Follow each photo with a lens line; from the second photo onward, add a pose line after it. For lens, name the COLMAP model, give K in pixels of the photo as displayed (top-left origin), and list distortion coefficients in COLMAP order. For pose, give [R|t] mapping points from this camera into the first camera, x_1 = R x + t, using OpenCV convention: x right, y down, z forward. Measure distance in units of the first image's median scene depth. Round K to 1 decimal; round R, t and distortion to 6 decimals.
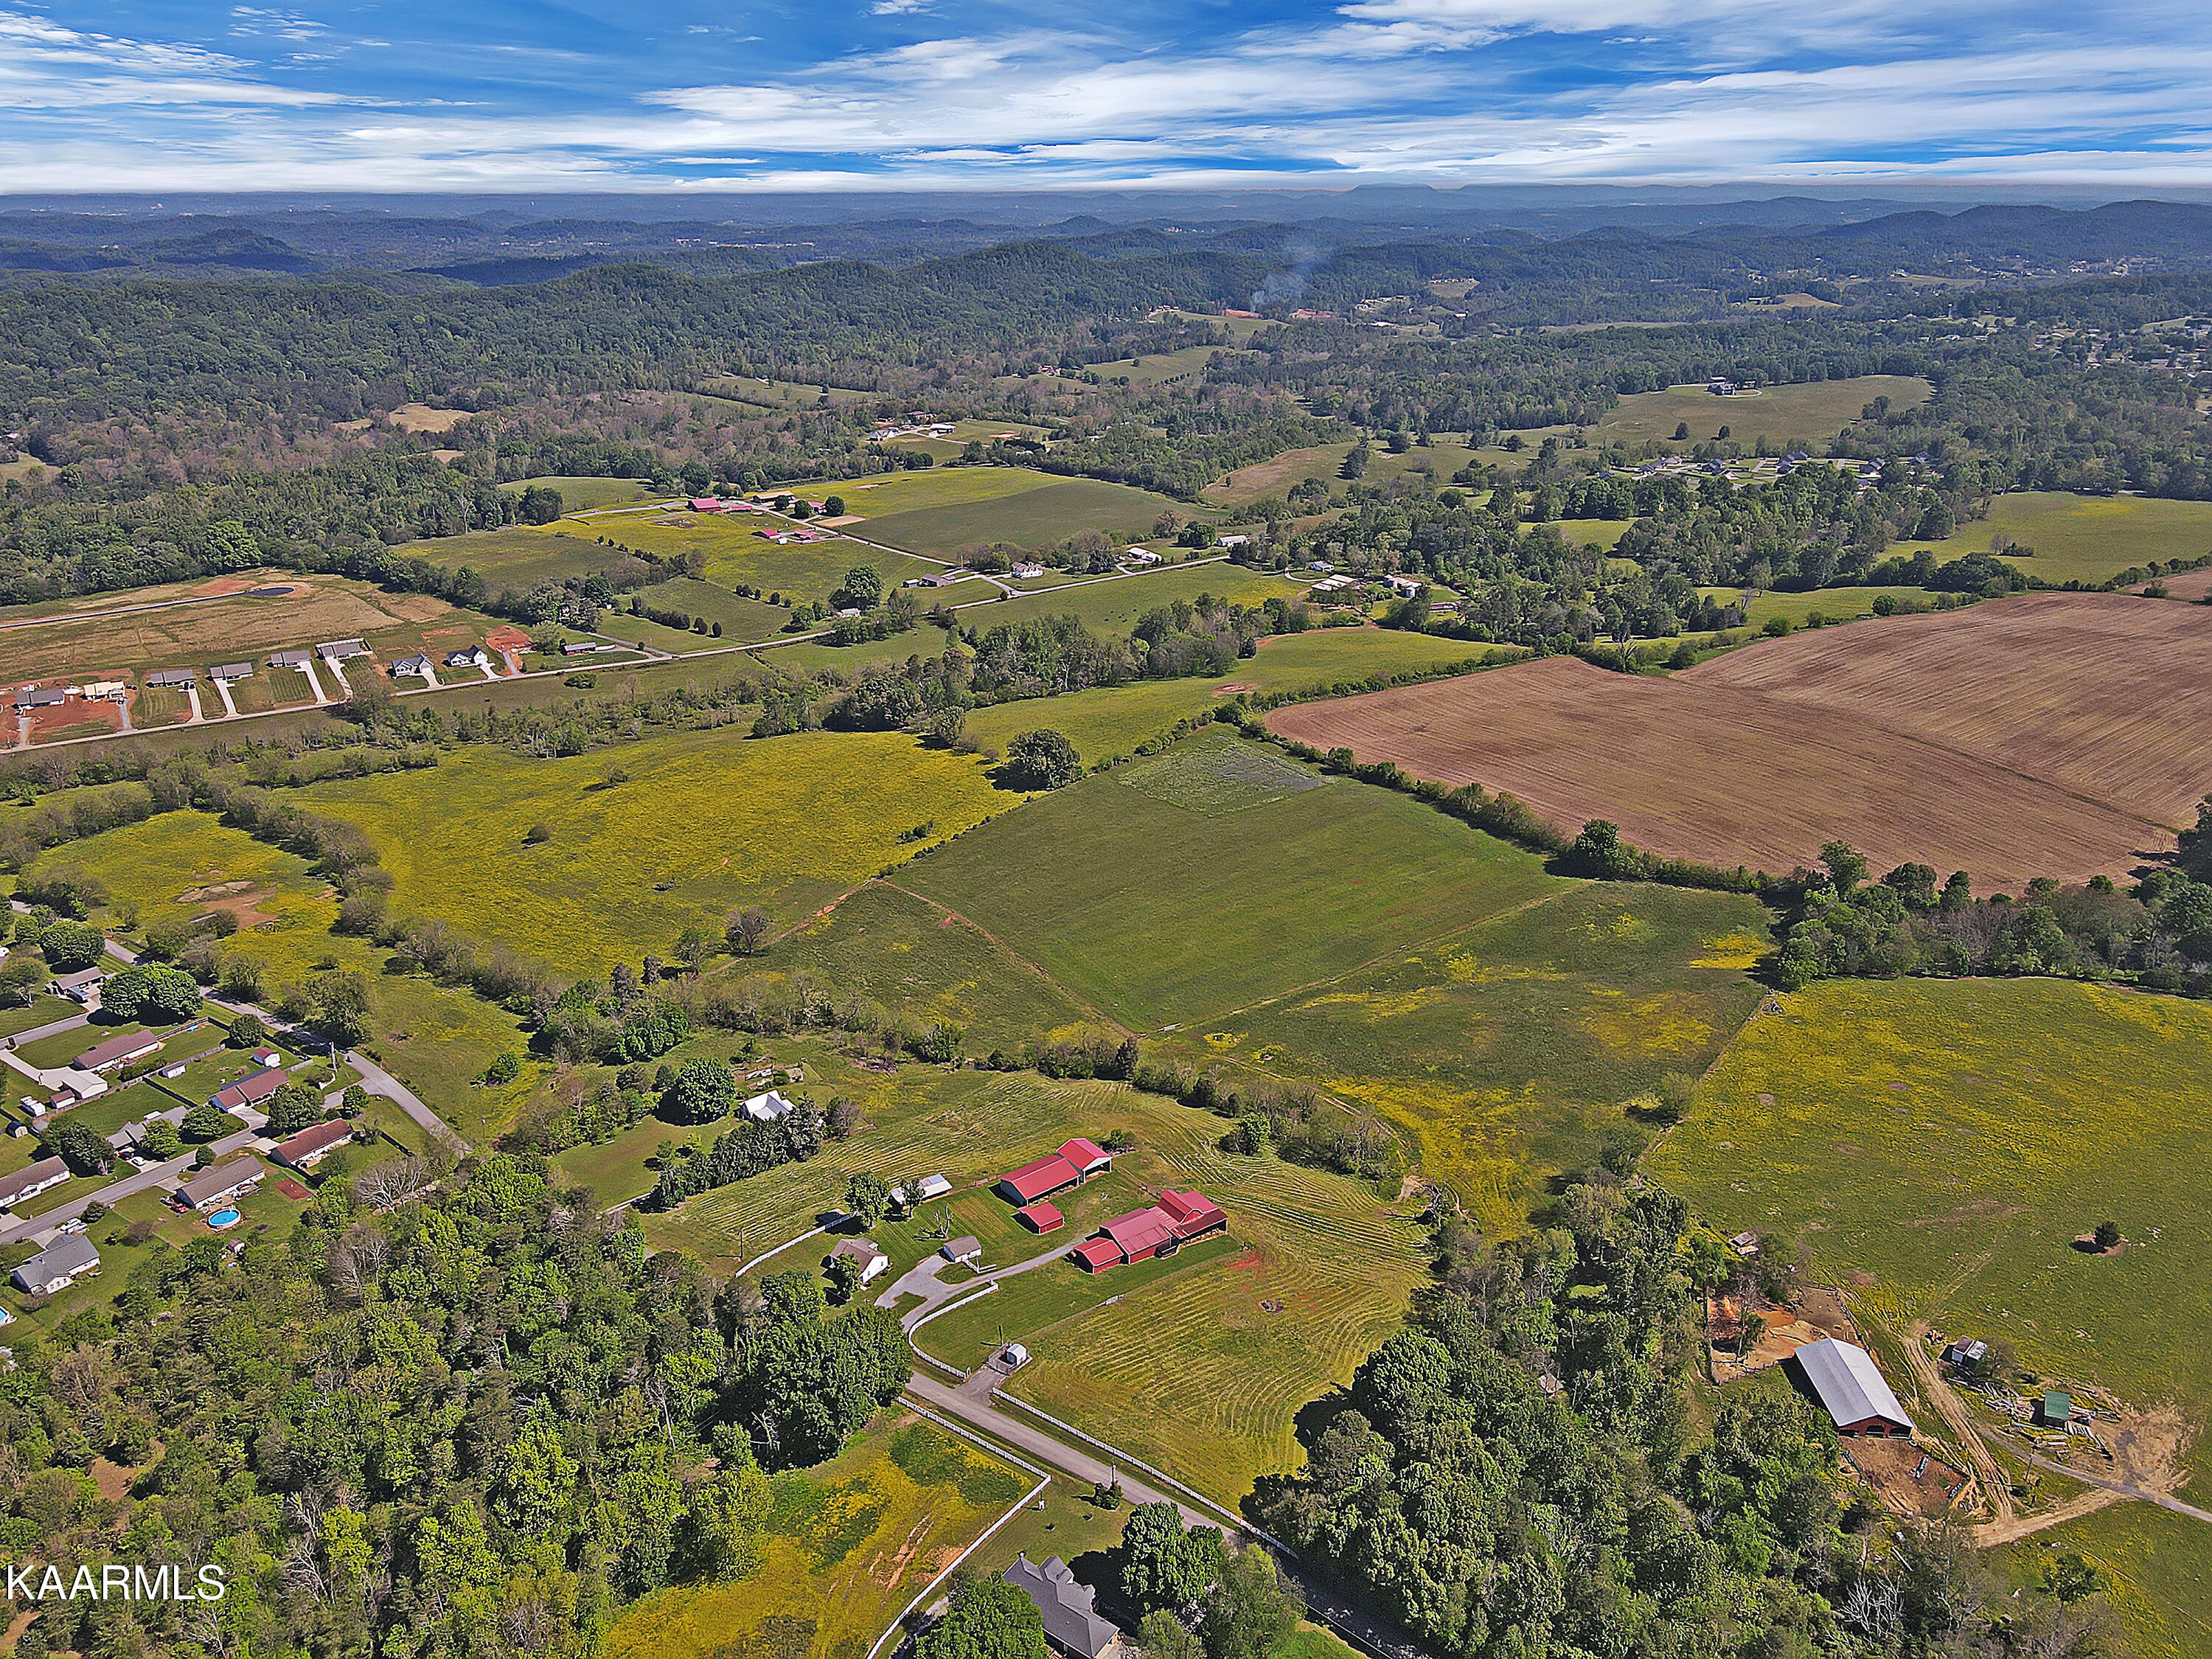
lens RADIAL K [[1625.9, 0, 1106.0], [0, 1625.9, 829.5], [0, 0, 1]] dist [-0.004629, 0.029794]
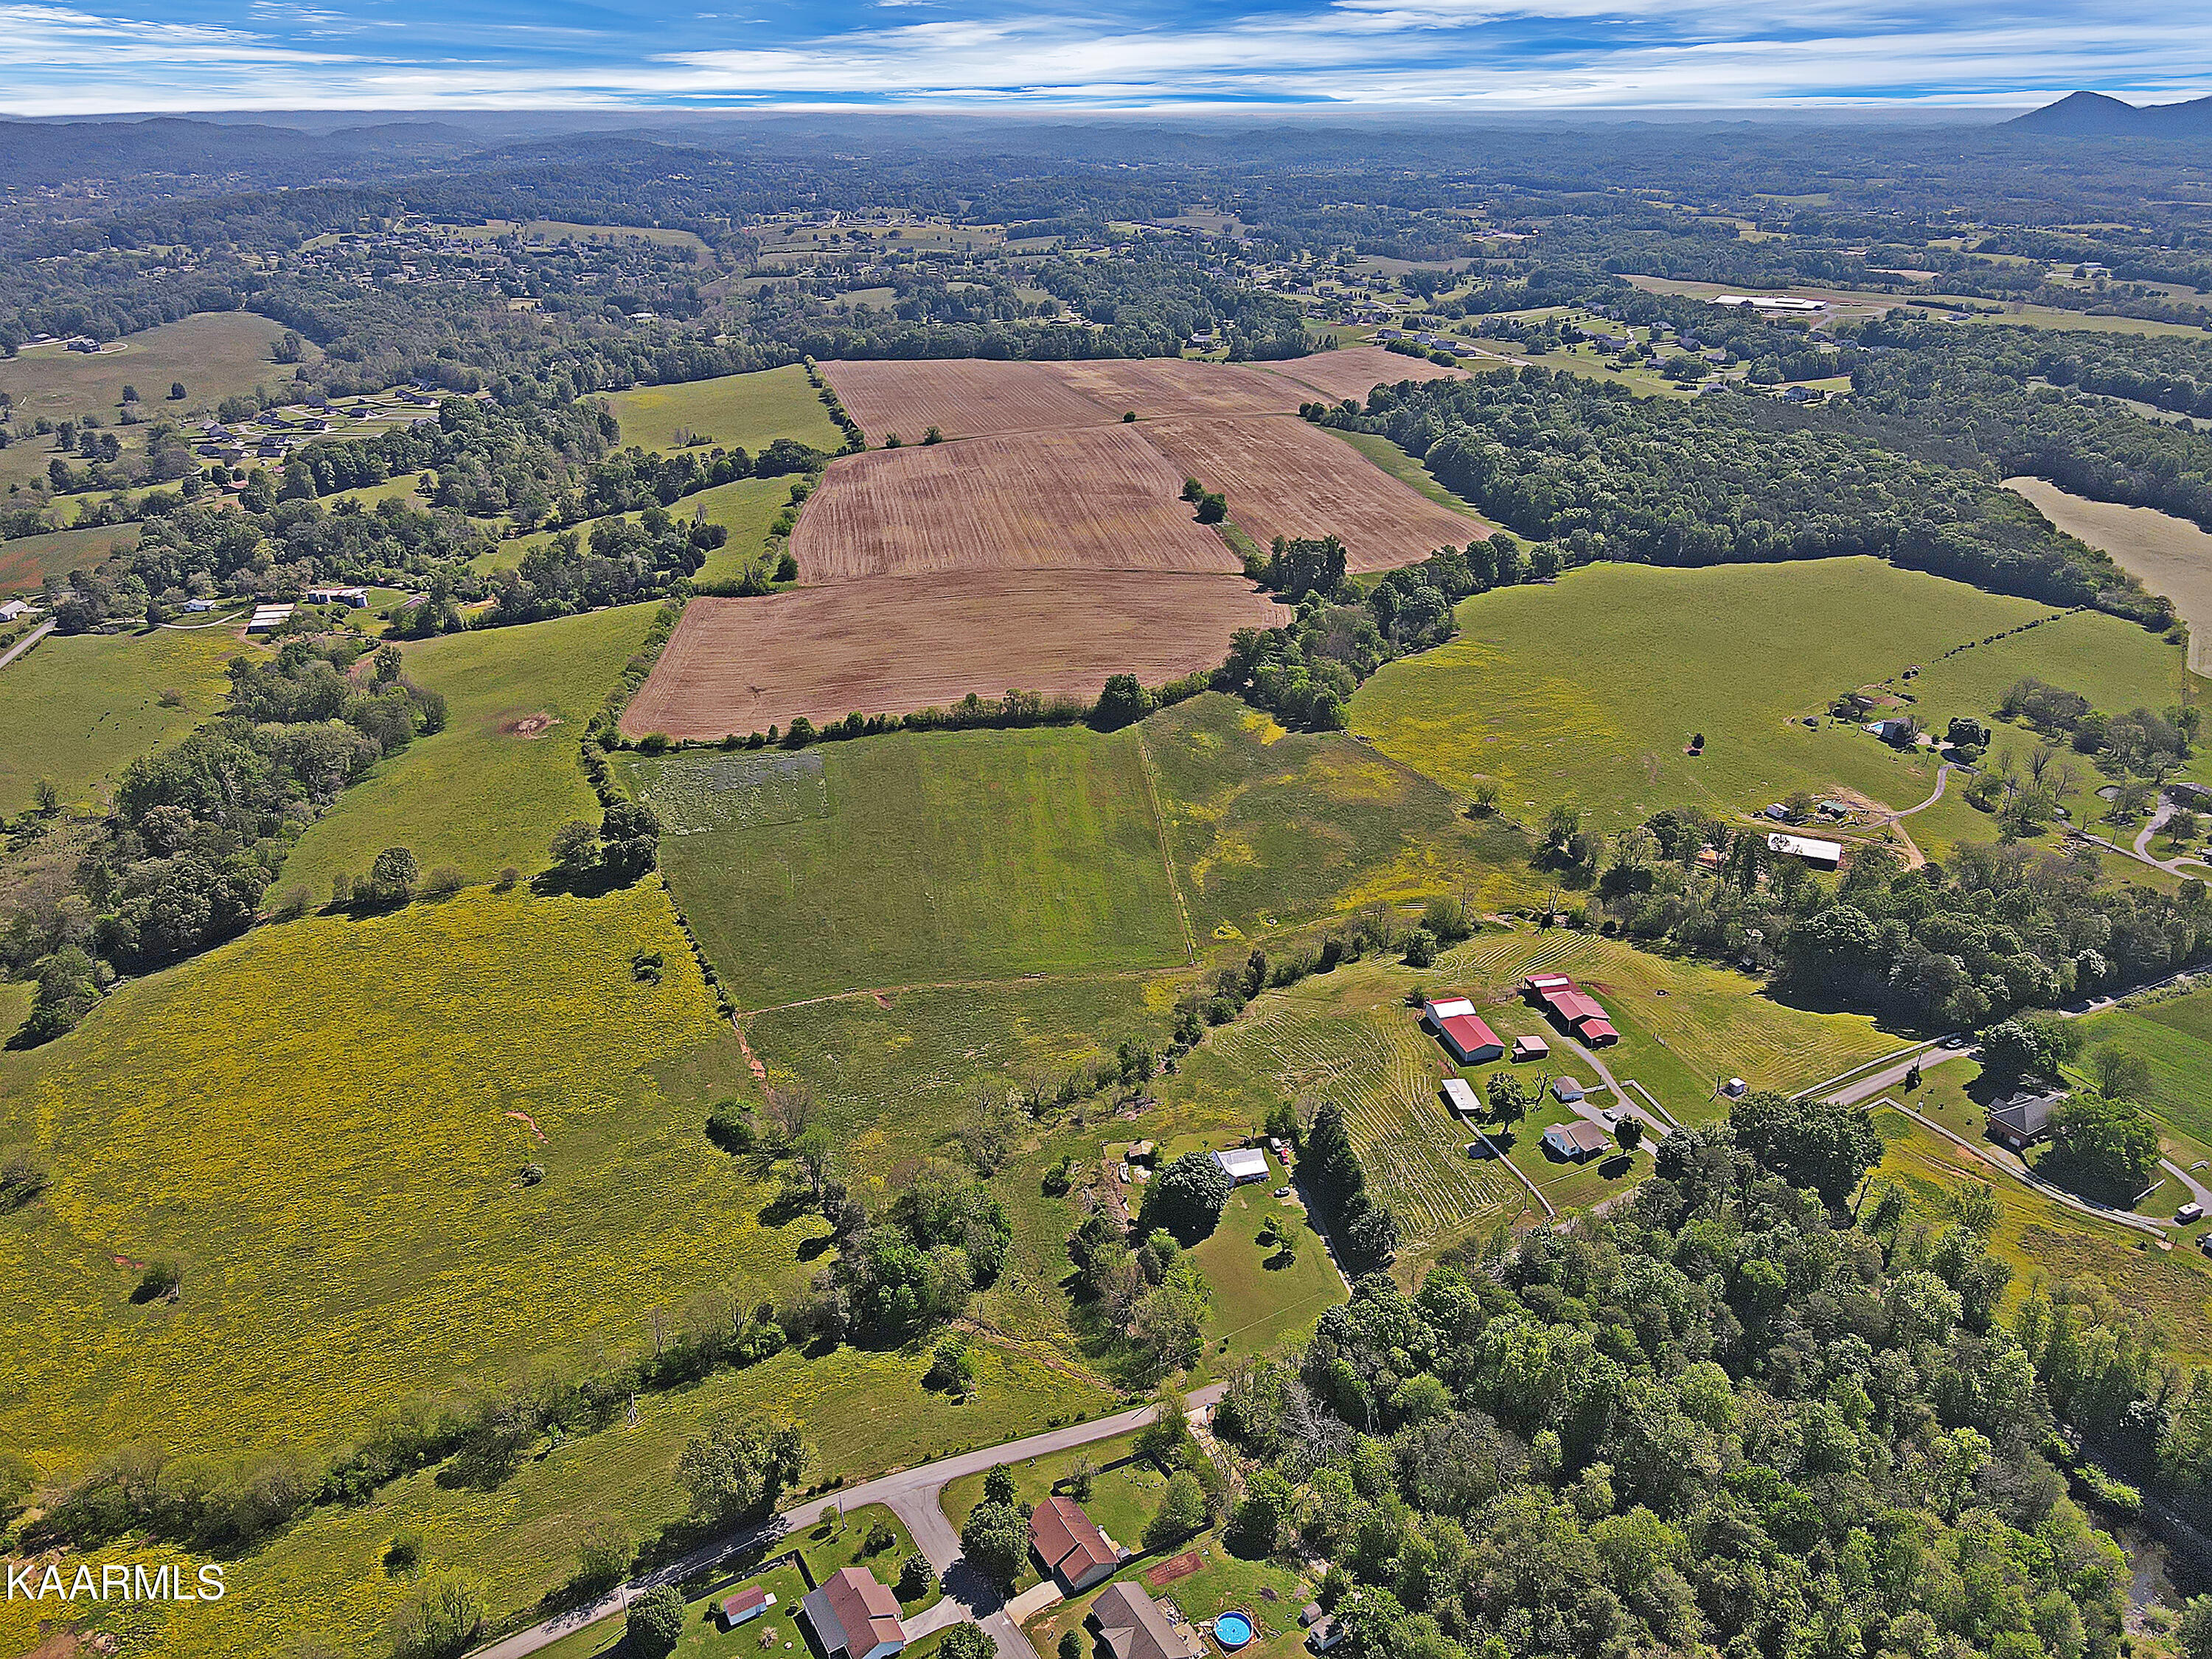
lens RADIAL K [[1626.7, 0, 1106.0], [0, 1626.7, 829.5], [0, 0, 1]] dist [-0.015366, 0.058895]
pose [[0.411250, -0.373443, 0.831513, -0.544478], [0.336965, 0.909889, 0.241987, -0.144945], [-0.846952, 0.180673, 0.500029, 0.330843]]
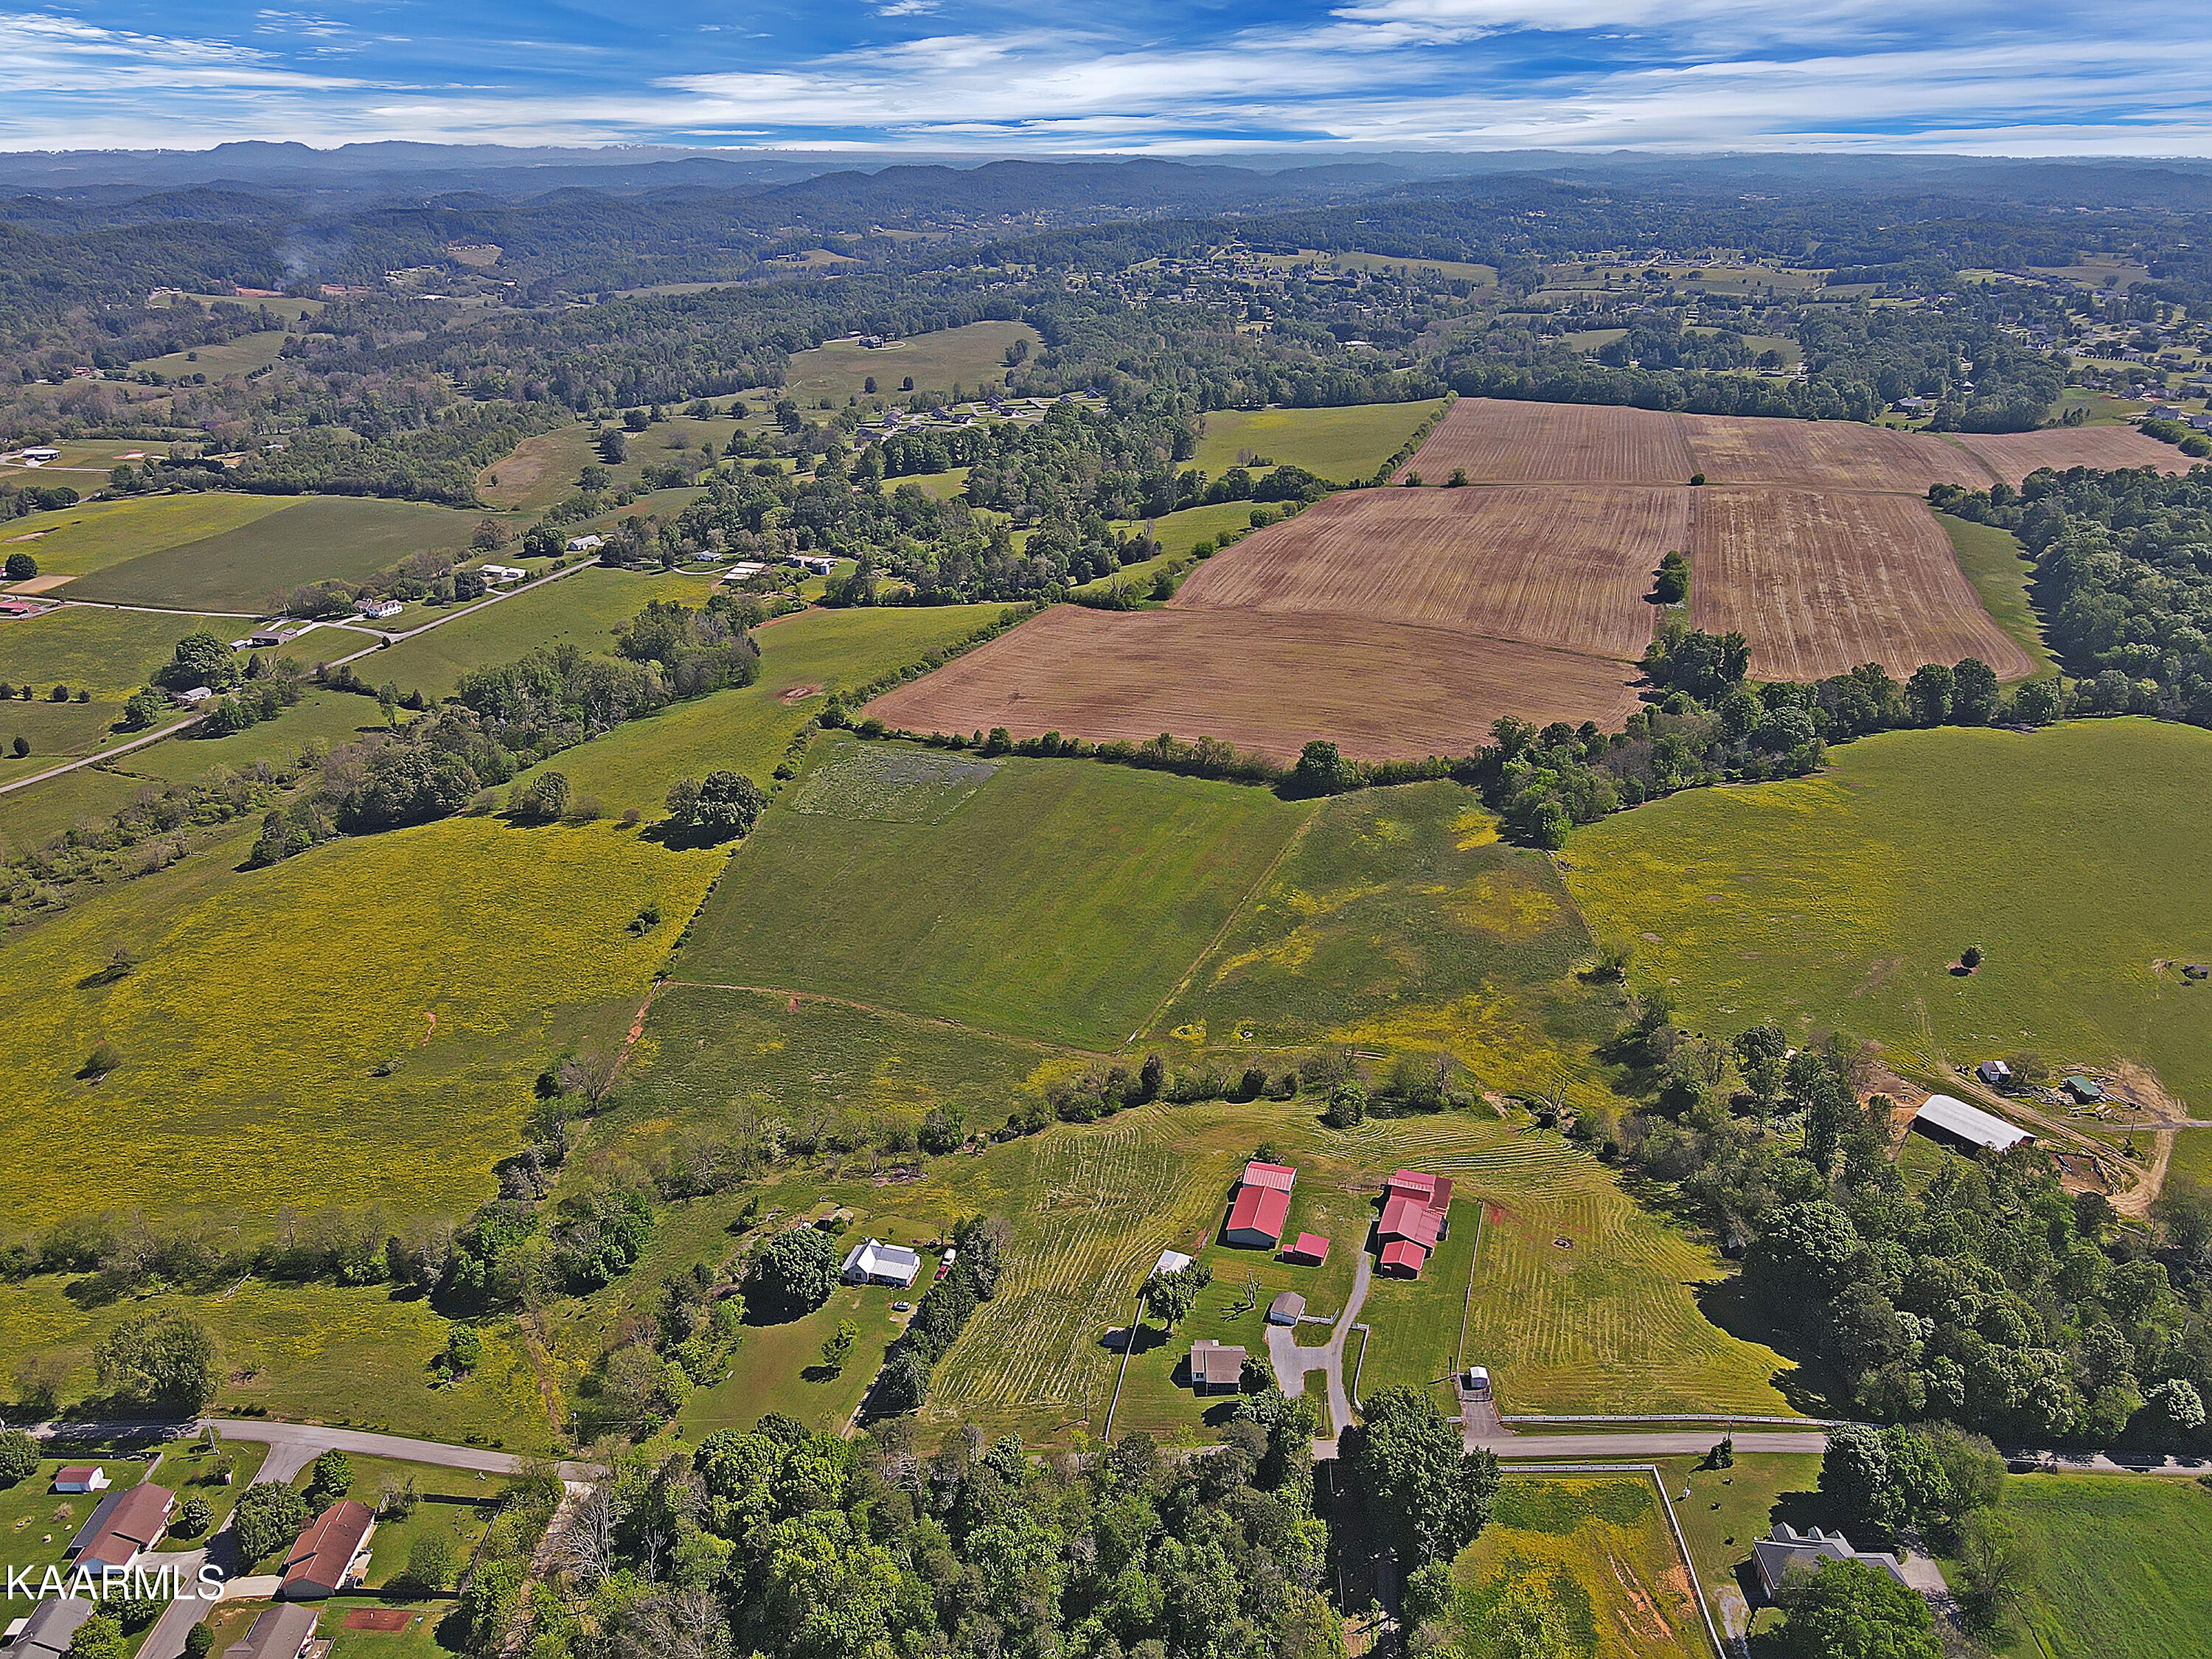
lens RADIAL K [[1626.7, 0, 1106.0], [0, 1626.7, 829.5], [0, 0, 1]] dist [-0.015366, 0.058895]
pose [[0.816835, -0.226300, 0.530630, -0.295669], [0.215080, 0.972989, 0.083868, -0.052089], [-0.535276, 0.045621, 0.843444, 0.130730]]
